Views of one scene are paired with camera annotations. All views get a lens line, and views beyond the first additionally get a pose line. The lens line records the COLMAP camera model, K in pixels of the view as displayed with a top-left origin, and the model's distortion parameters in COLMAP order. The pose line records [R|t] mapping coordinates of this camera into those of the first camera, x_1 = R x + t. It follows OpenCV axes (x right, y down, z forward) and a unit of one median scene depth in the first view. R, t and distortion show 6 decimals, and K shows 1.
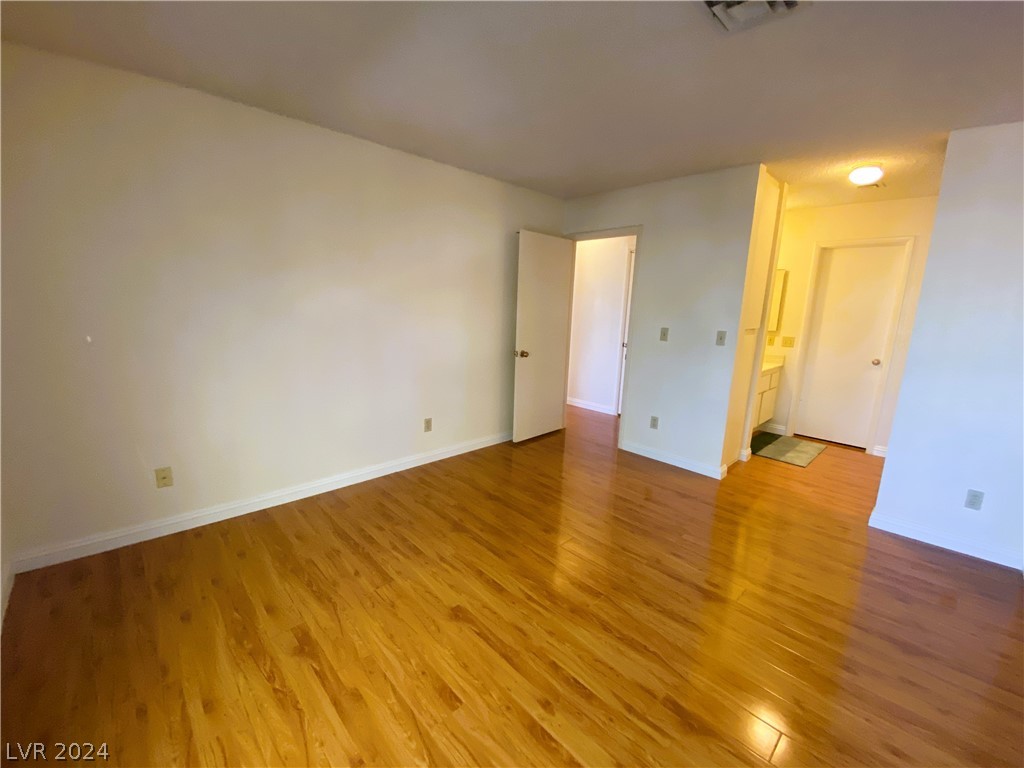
lens RADIAL K [[419.2, 0, 512.0], [0, 419.2, 384.0], [0, 0, 1]] dist [0.033705, -0.026113]
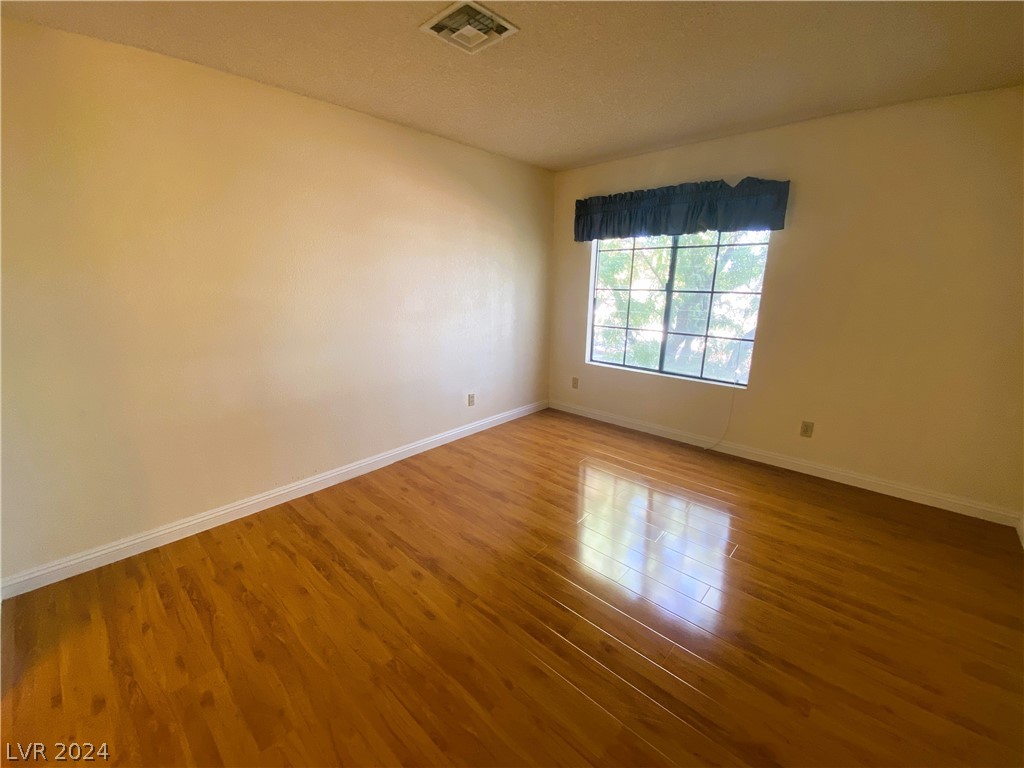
lens RADIAL K [[419.2, 0, 512.0], [0, 419.2, 384.0], [0, 0, 1]] dist [0.033705, -0.026113]
pose [[-0.997206, -0.024205, -0.070669, 0.415741], [-0.052389, 0.900993, 0.430658, -0.410844], [0.053248, 0.433157, -0.899744, 2.057948]]
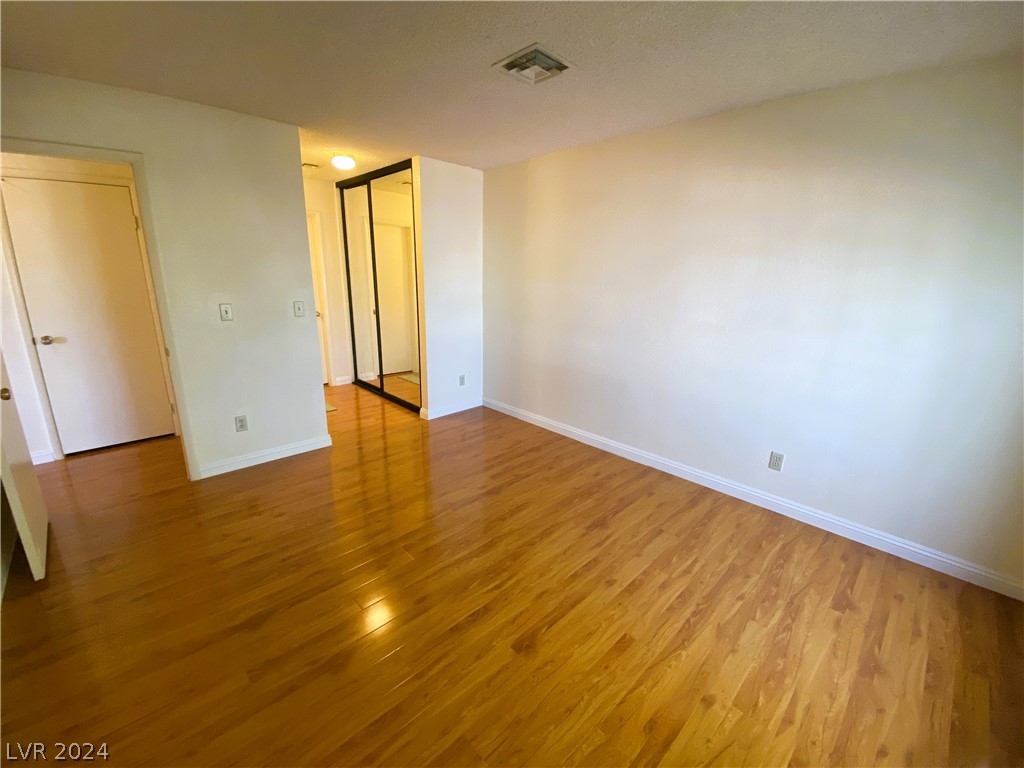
lens RADIAL K [[419.2, 0, 512.0], [0, 419.2, 384.0], [0, 0, 1]] dist [0.033705, -0.026113]
pose [[0.003456, -0.292185, 0.956356, -0.883654], [0.176537, 0.941519, 0.287014, -0.259525], [-0.984288, 0.167840, 0.054835, 0.947966]]
